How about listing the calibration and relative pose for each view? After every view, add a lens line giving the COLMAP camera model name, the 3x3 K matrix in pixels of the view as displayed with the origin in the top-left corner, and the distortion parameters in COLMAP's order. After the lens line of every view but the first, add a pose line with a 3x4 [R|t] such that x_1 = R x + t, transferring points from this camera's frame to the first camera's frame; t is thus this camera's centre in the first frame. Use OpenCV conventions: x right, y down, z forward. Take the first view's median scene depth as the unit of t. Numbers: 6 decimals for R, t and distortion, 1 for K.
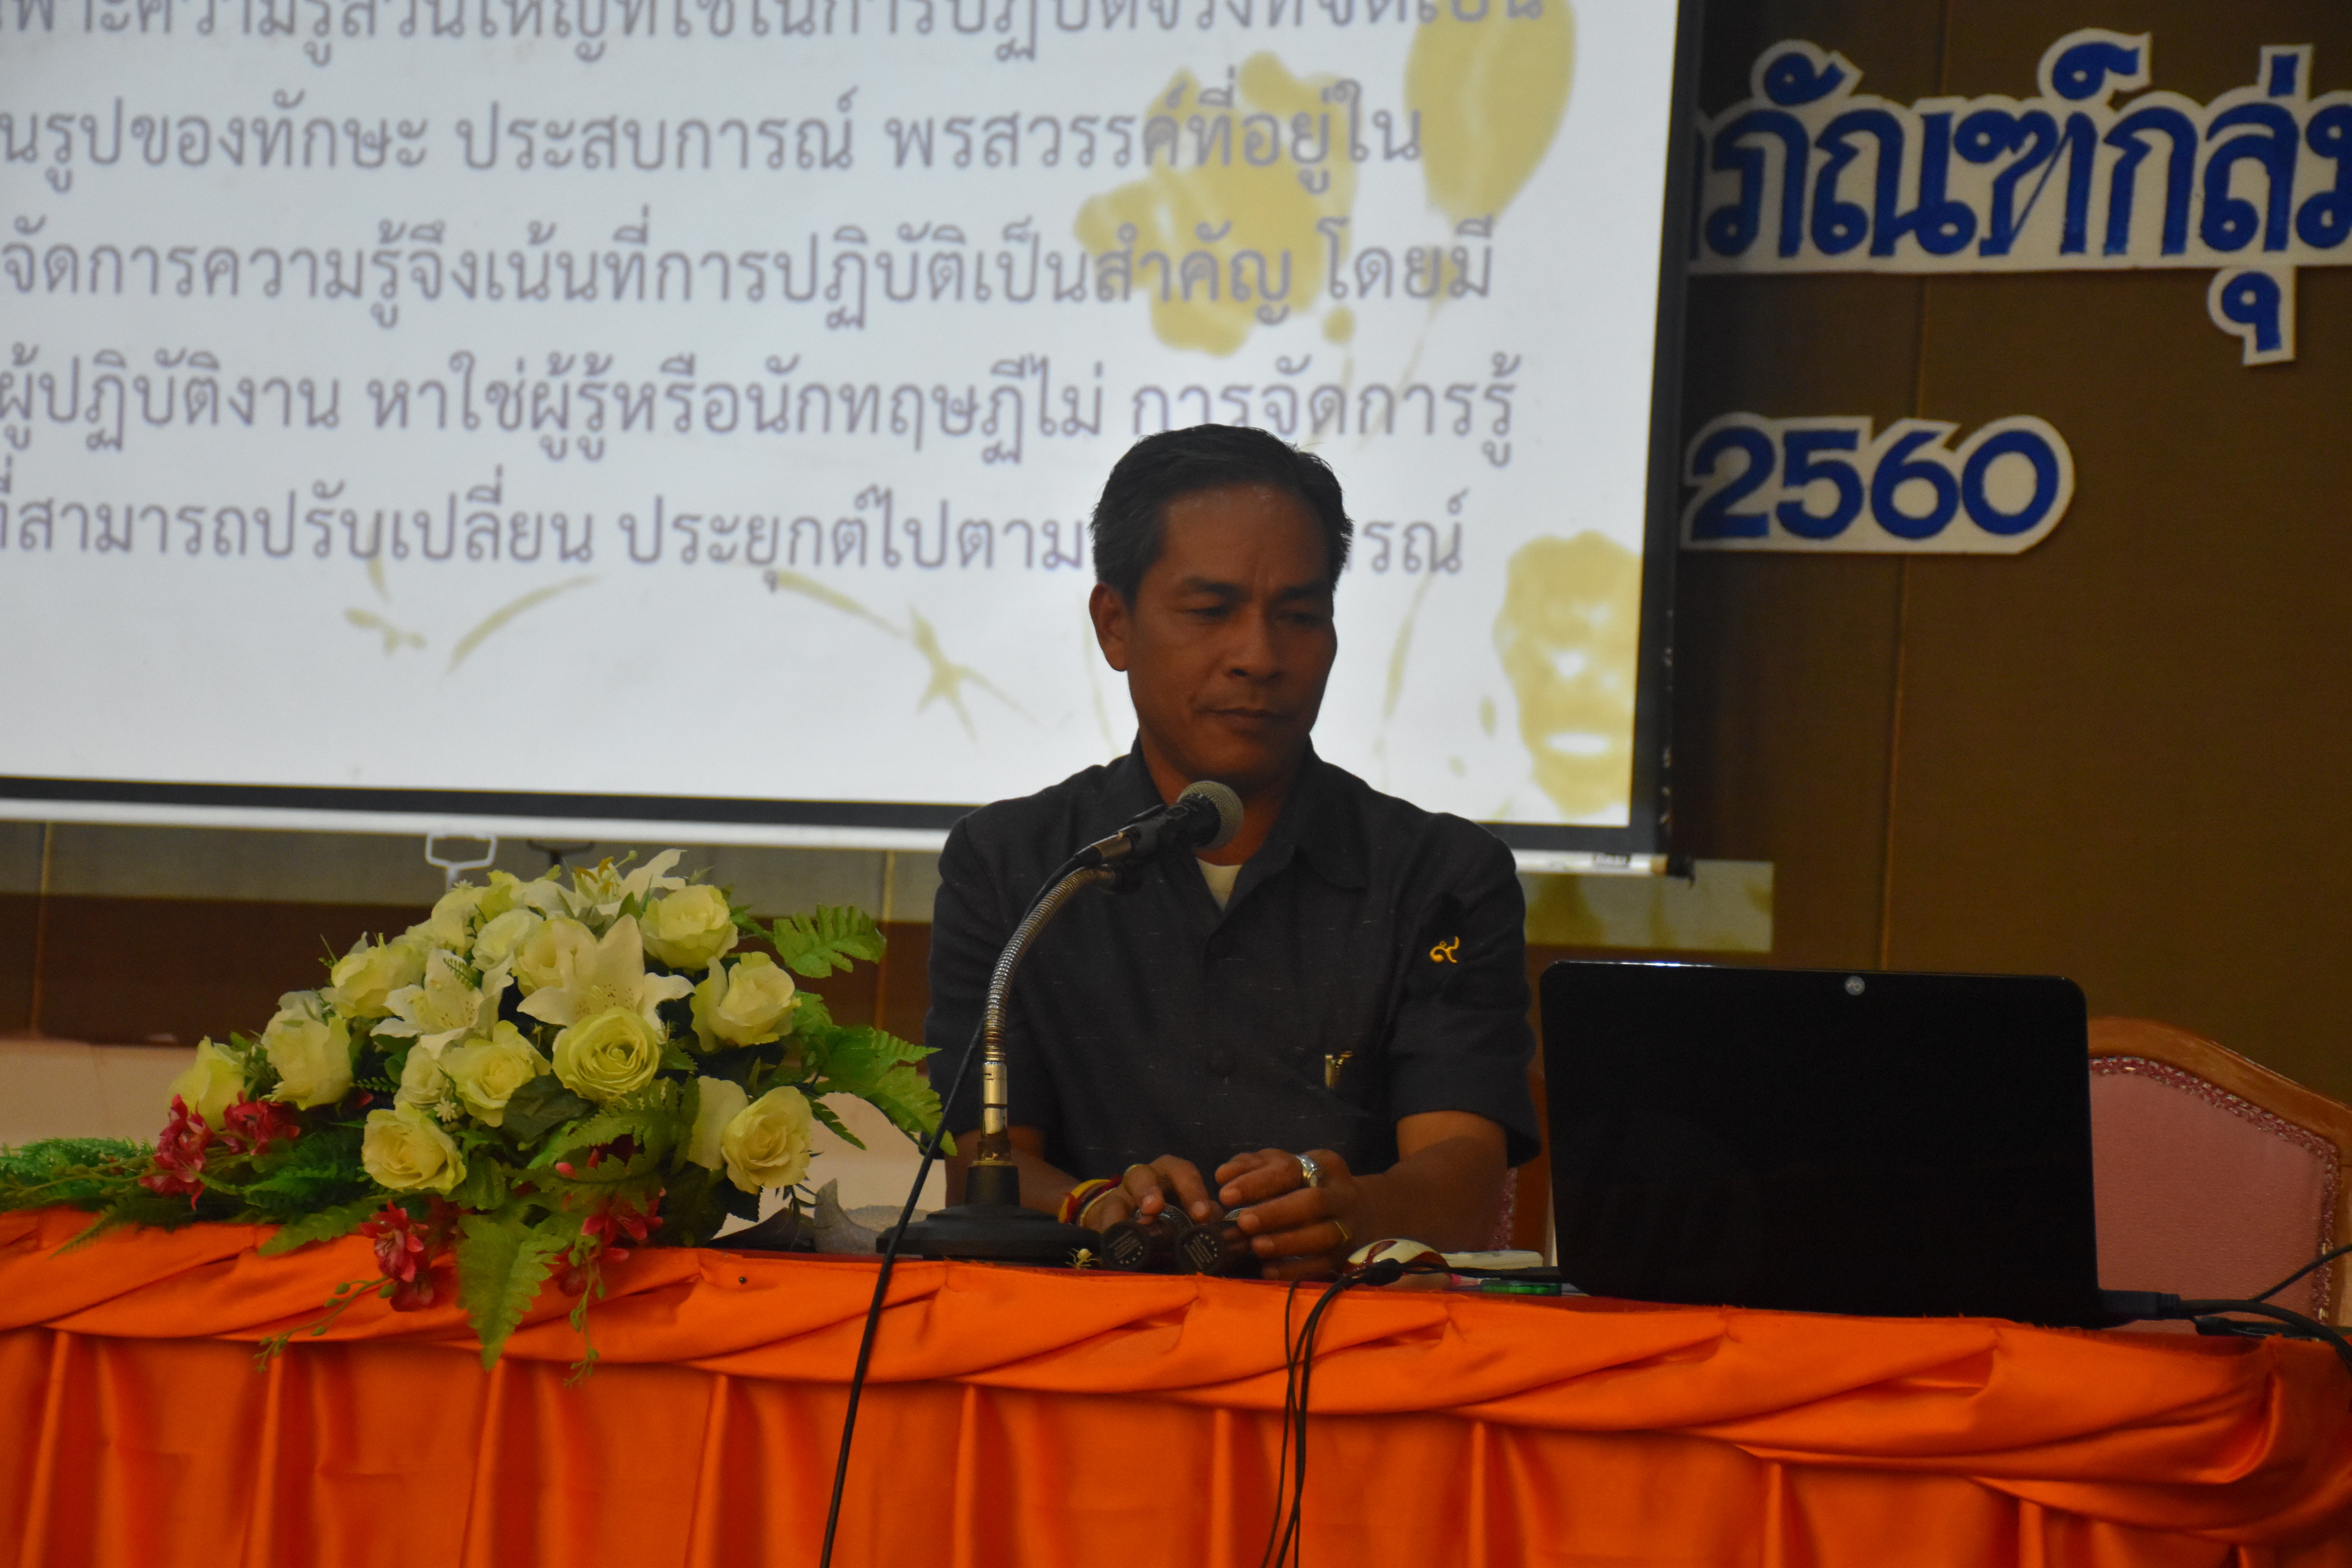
lens RADIAL K [[6454.7, 0, 1155.0], [0, 6454.7, 792.9], [0, 0, 1]] dist [0.860191, 0.000000]
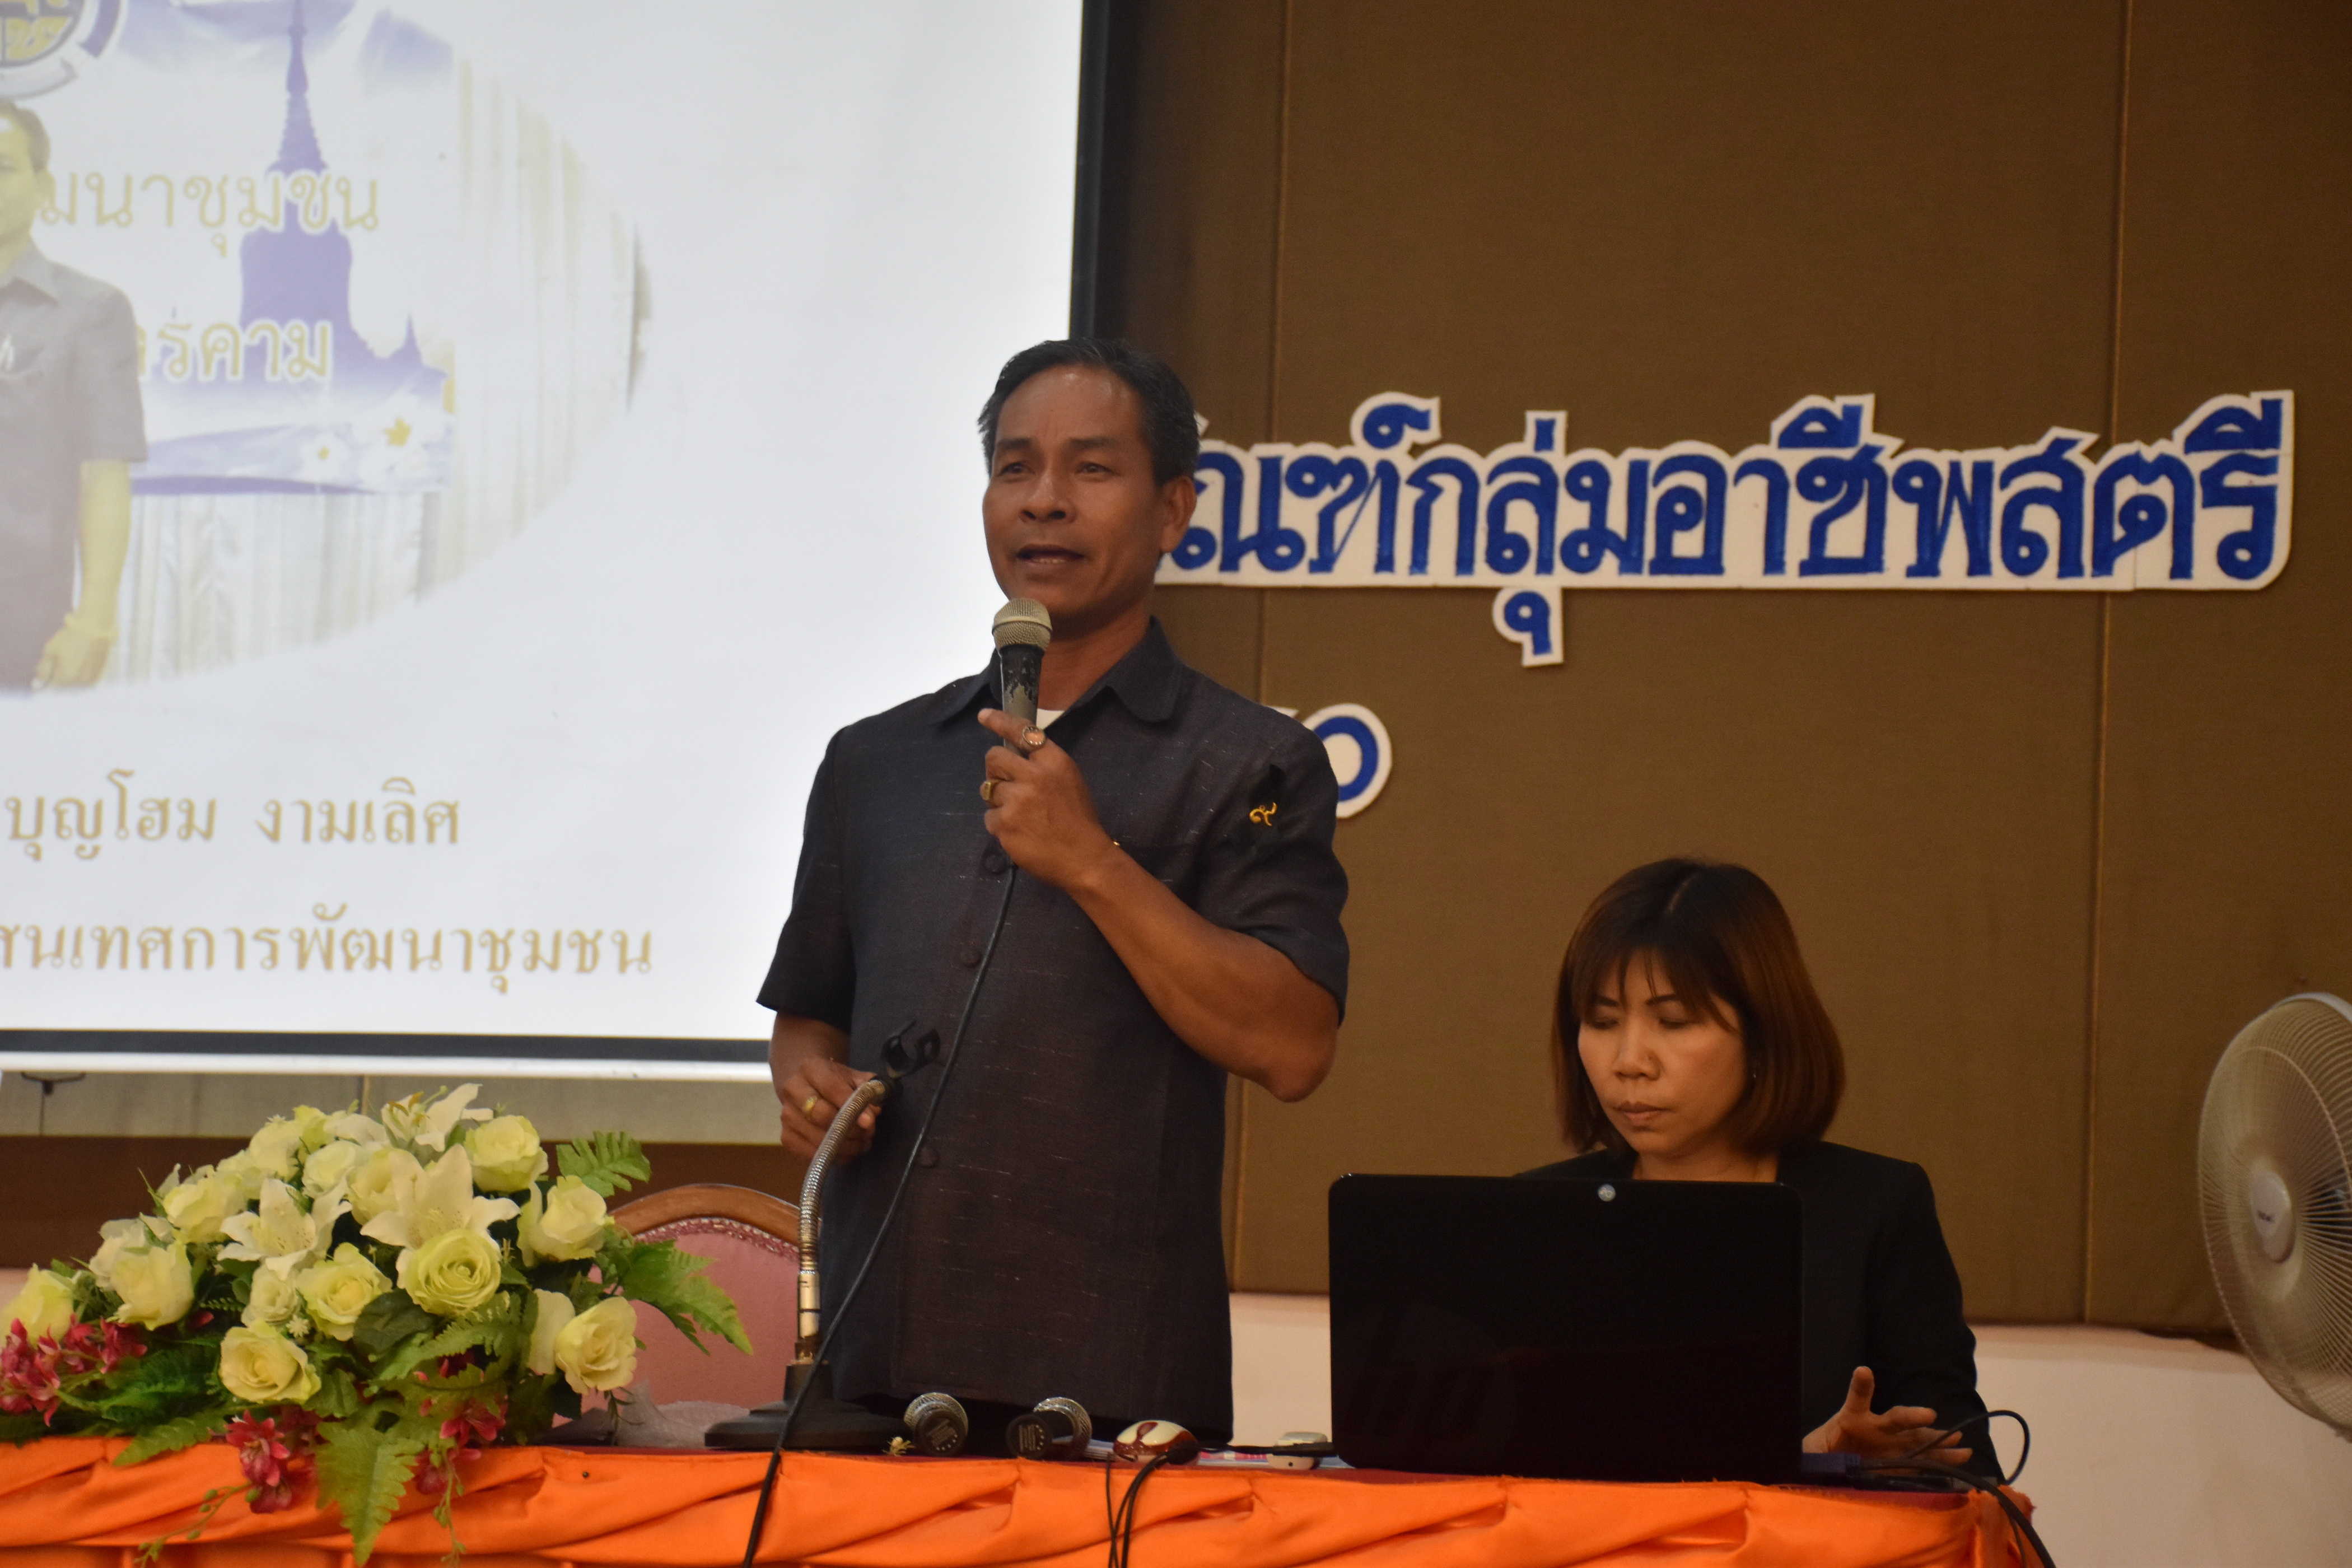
lens RADIAL K [[5289.2, 0, 1171.3], [0, 5289.2, 782.4], [0, 0, 1]] dist [0.593449, 0.000000]
pose [[0.983518, 0.000085, 0.180810, -0.125391], [0.007534, 0.999112, -0.041448, -0.004154], [-0.180653, 0.042127, 0.982644, 0.072096]]
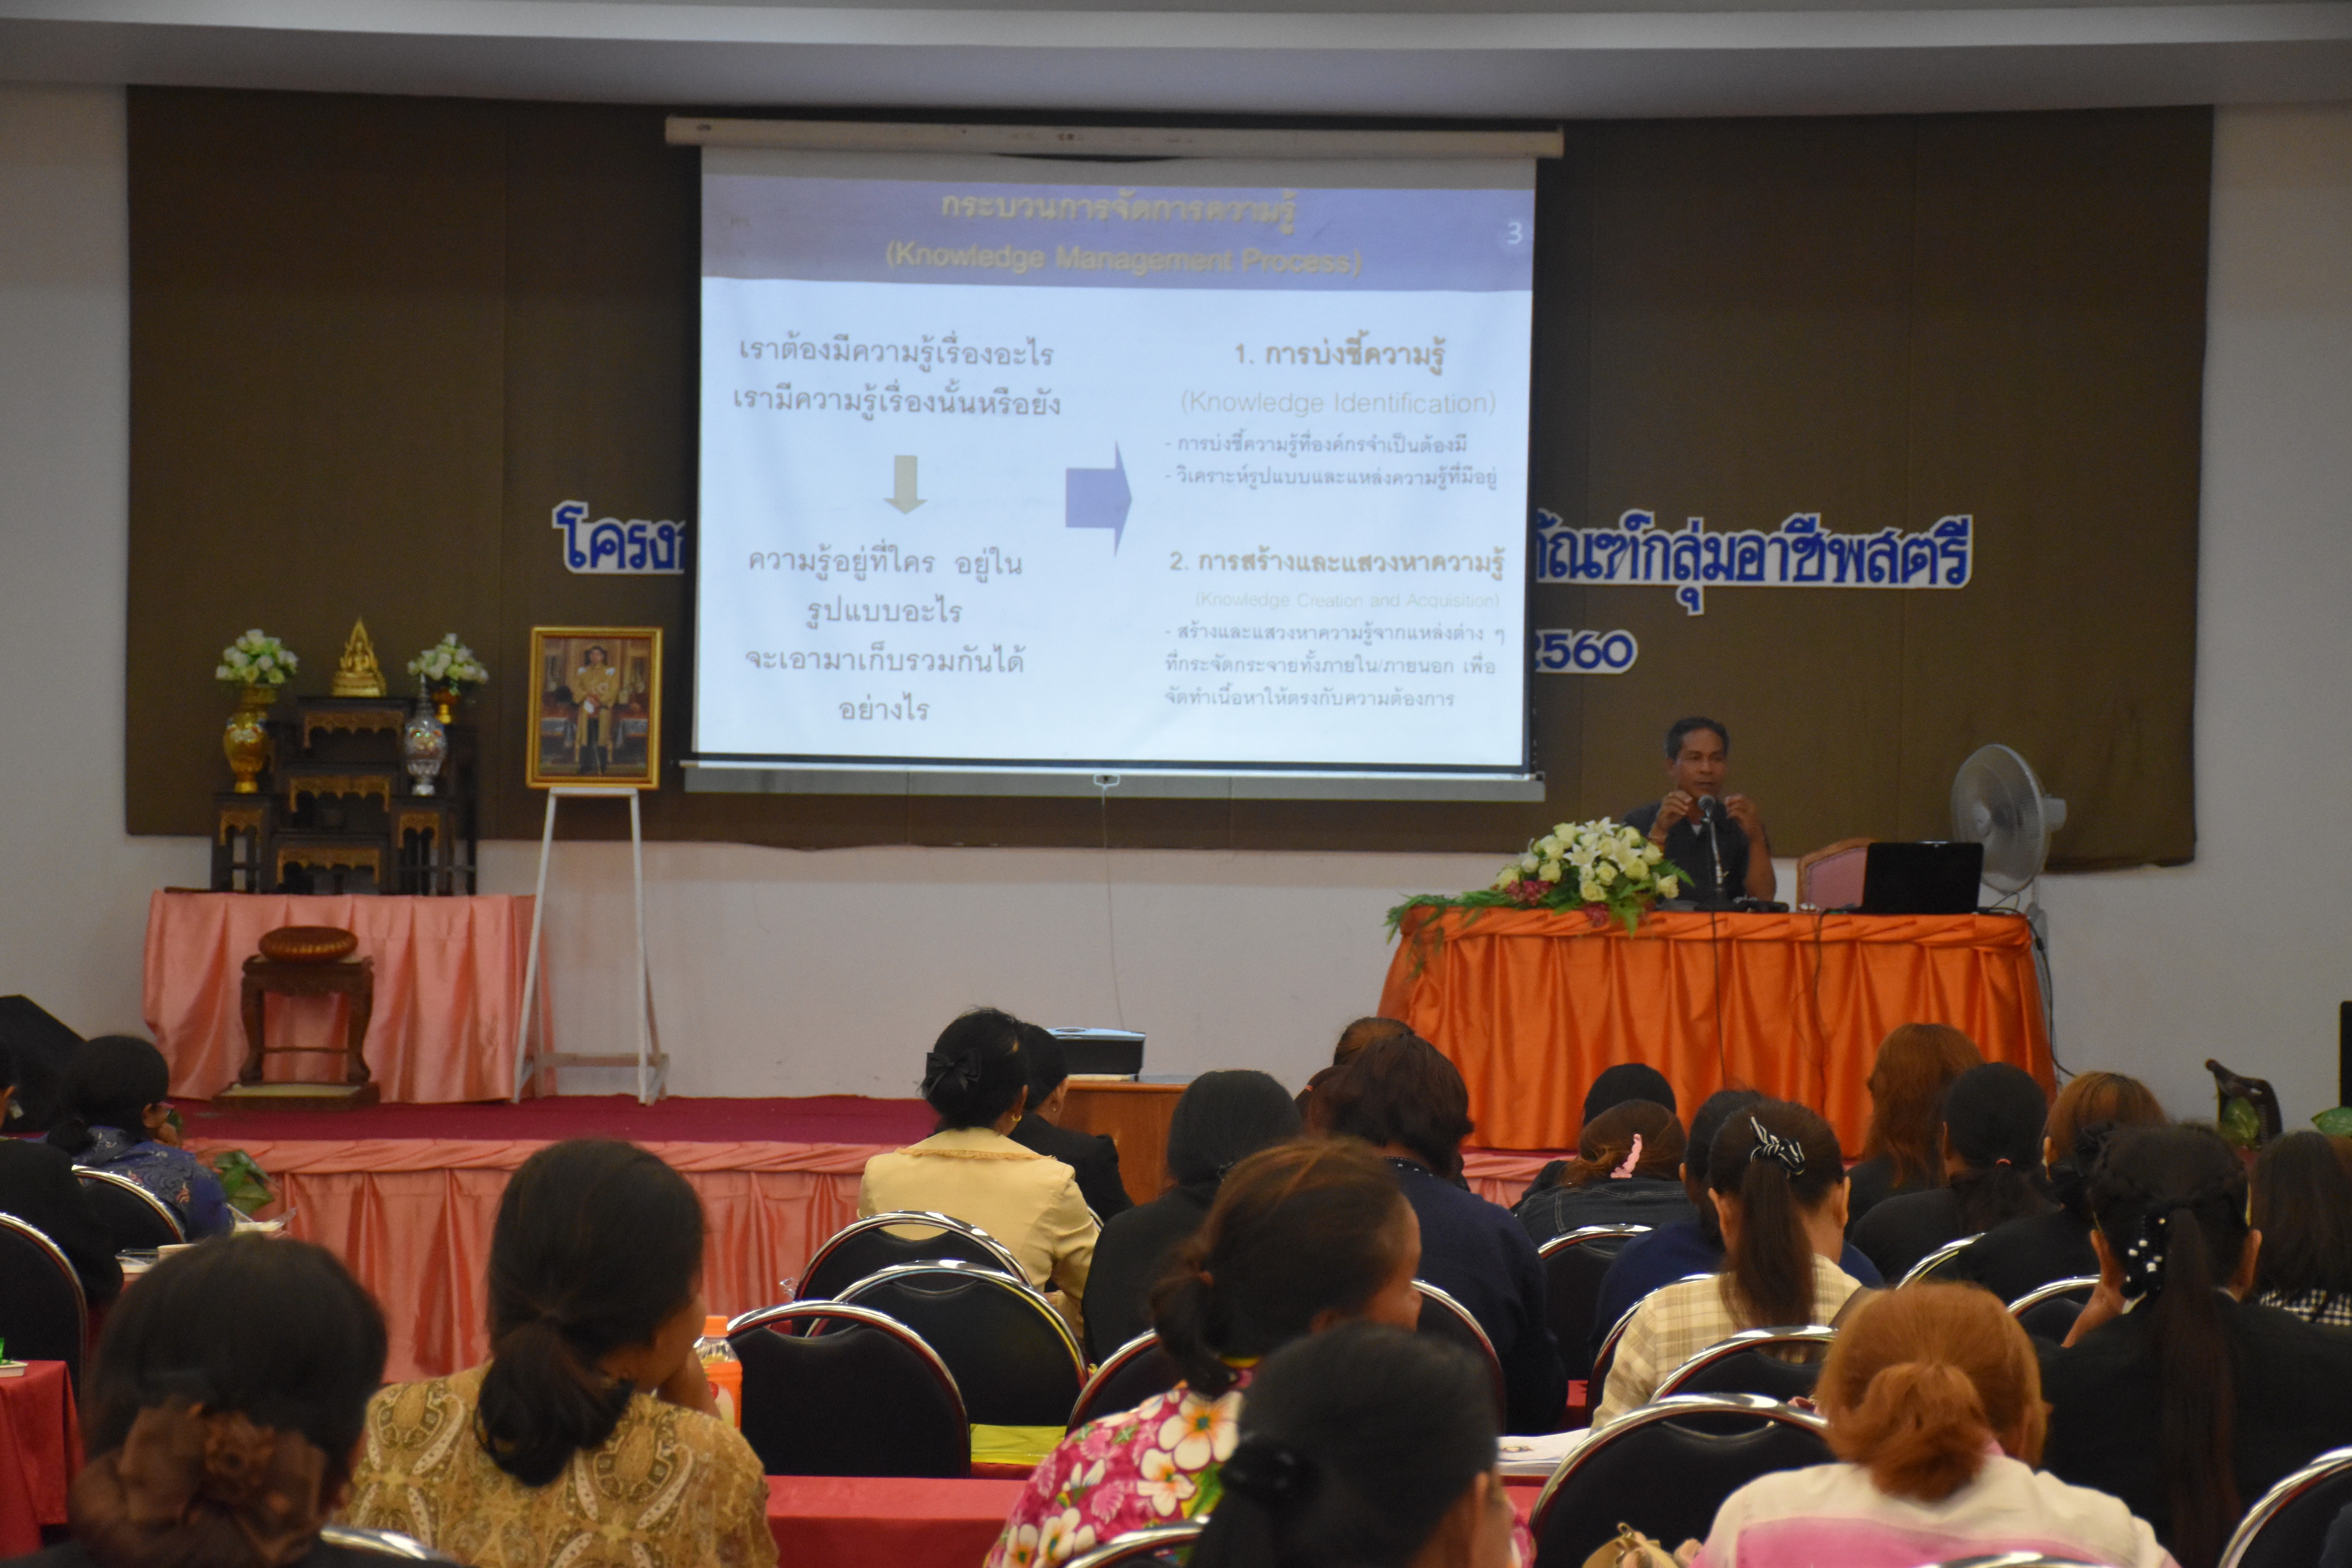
lens RADIAL K [[5523.0, 0, 1168.8], [0, 5523.0, 797.9], [0, 0, 1]] dist [0.563155, 0.000000]
pose [[0.937574, -0.037523, 0.345756, -1.630628], [0.016473, 0.997838, 0.063621, -0.244863], [-0.347396, -0.053954, 0.936165, -2.338991]]
